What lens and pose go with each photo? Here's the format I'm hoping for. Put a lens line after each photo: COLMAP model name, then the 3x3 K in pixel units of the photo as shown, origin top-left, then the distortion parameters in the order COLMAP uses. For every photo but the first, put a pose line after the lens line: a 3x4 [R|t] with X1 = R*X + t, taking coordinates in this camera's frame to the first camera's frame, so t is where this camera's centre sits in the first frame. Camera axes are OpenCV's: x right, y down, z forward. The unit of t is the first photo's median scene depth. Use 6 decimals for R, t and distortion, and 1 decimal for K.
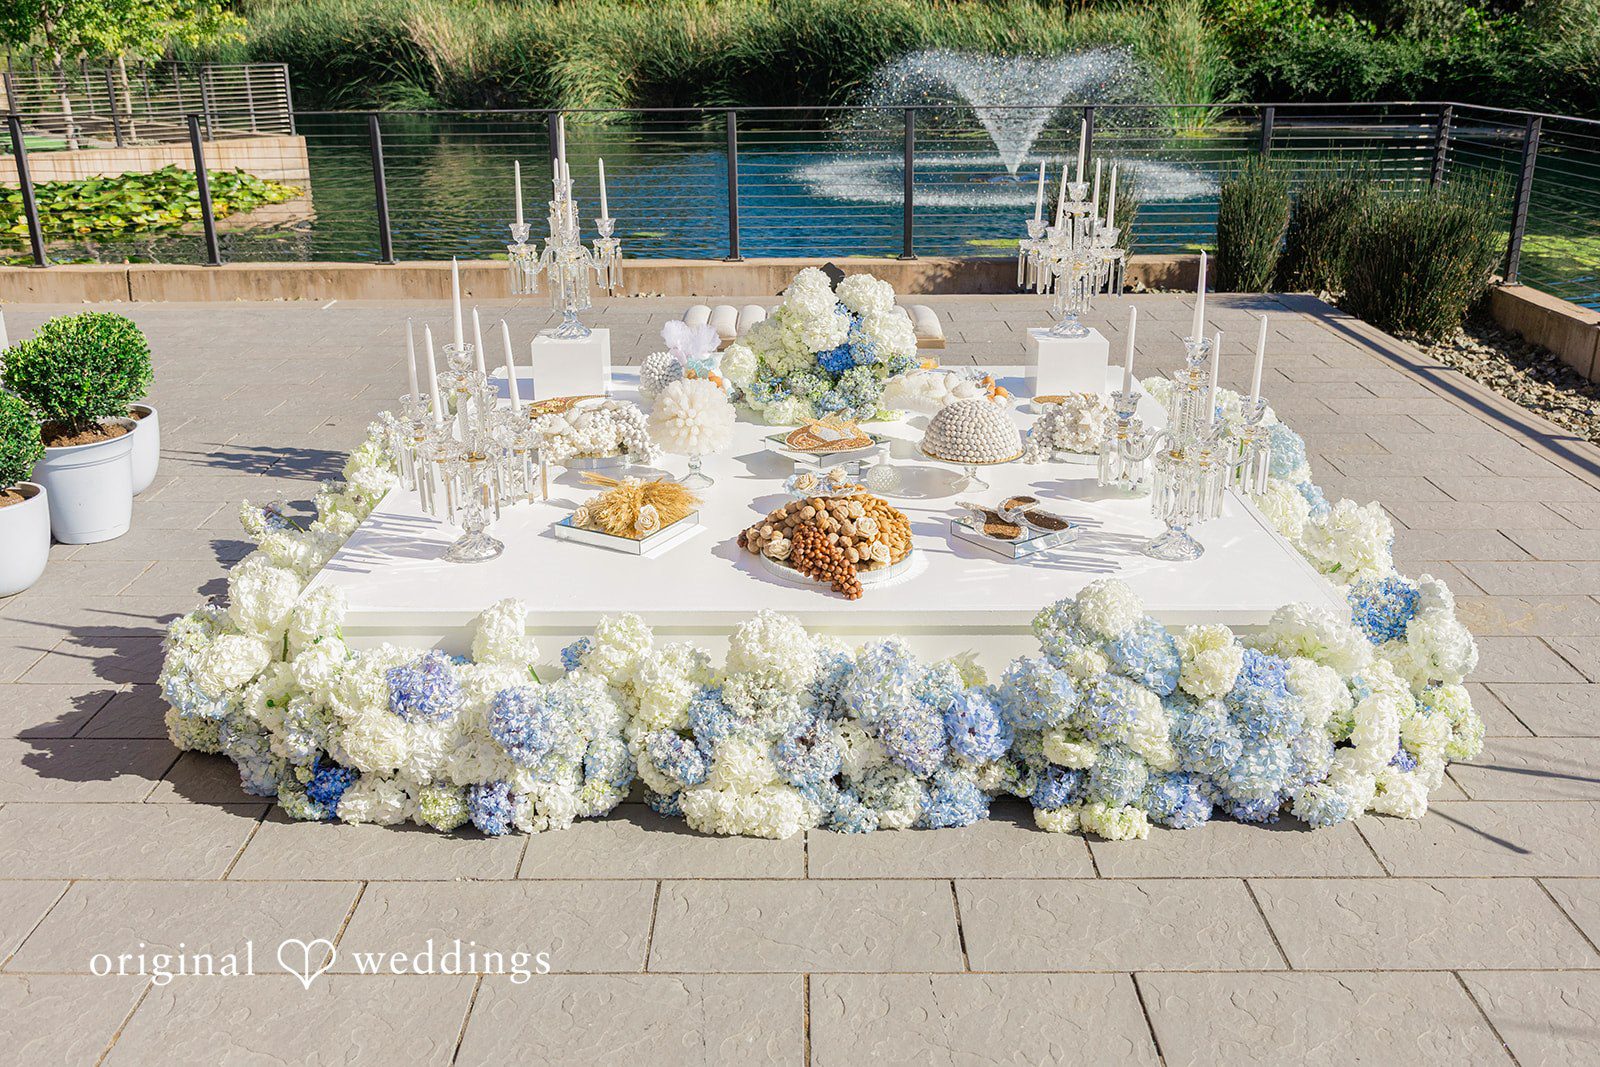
lens RADIAL K [[1430.0, 0, 800.0], [0, 1430.0, 533.5], [0, 0, 1]] dist [-0.001311, 0.005184]
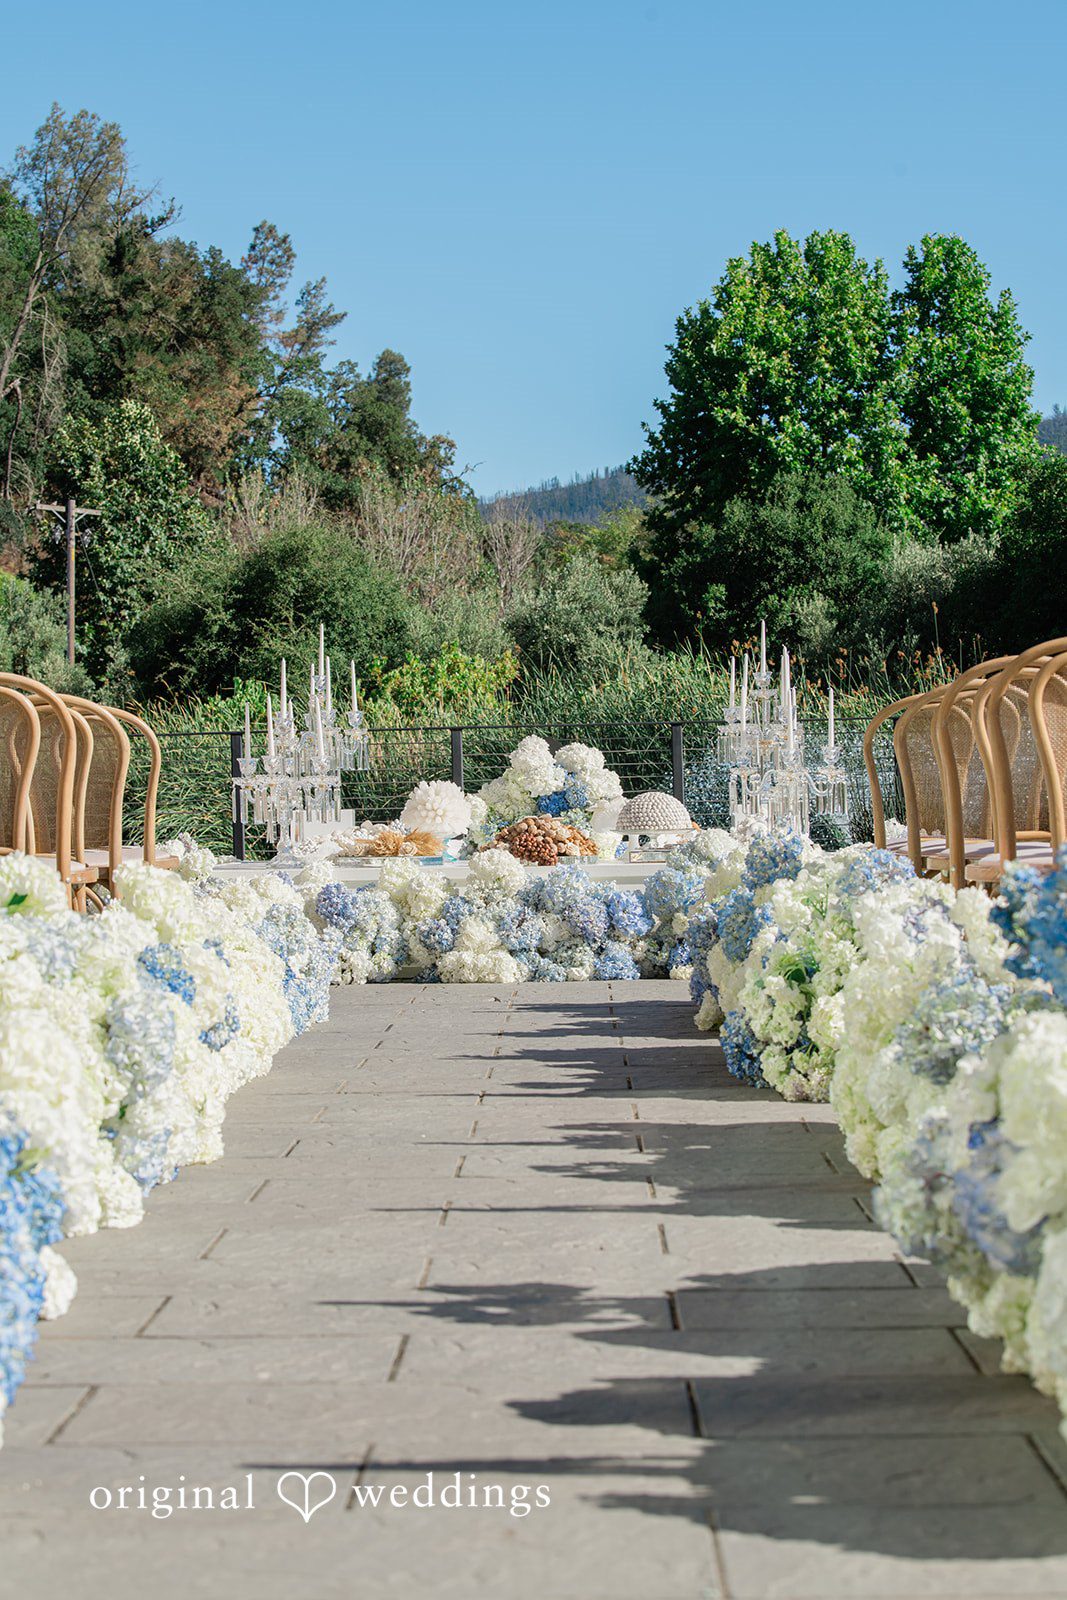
lens RADIAL K [[3586.8, 0, 533.5], [0, 3586.8, 800.0], [0, 0, 1]] dist [0.056565, 0.122865]
pose [[0.999756, -0.014386, -0.016764, 0.085915], [0.007530, 0.935346, -0.353654, 1.370759], [0.020768, 0.353441, 0.935226, -2.636264]]
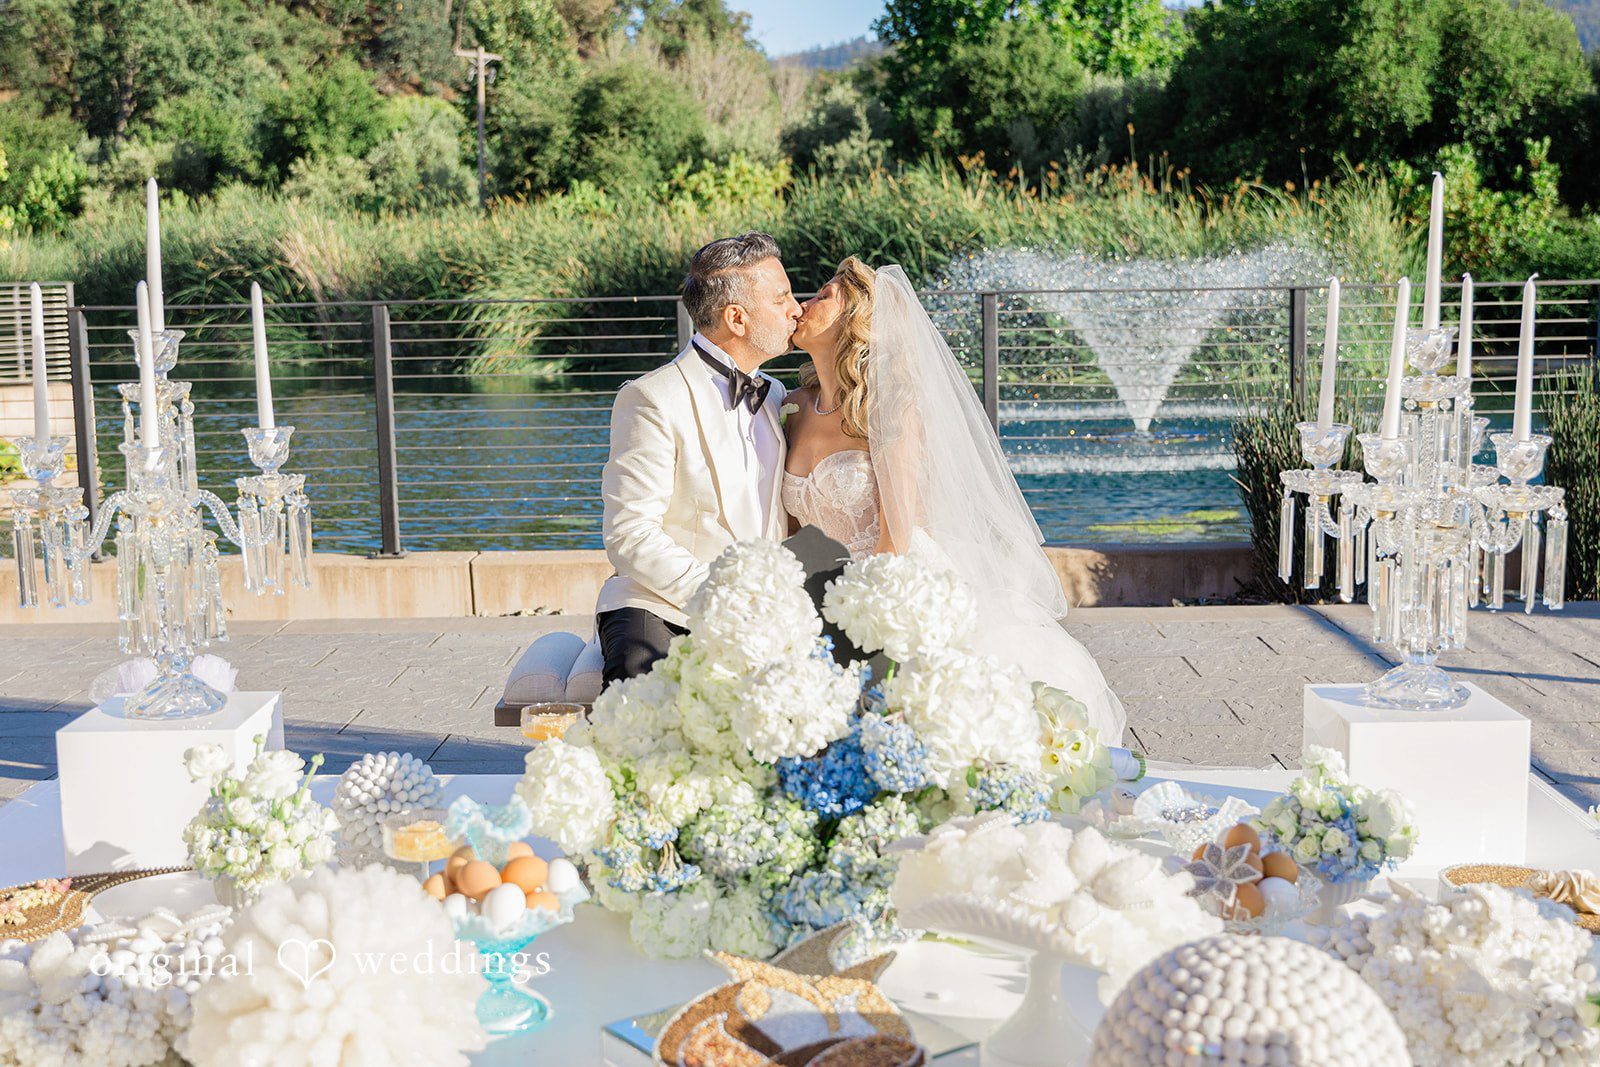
lens RADIAL K [[1931.1, 0, 800.0], [0, 1931.1, 533.5], [0, 0, 1]] dist [-0.094587, 0.779822]
pose [[0.999763, -0.006366, -0.020830, 0.043788], [0.001954, 0.978698, -0.205298, -0.121305], [0.021694, 0.205208, 0.978478, 0.747548]]
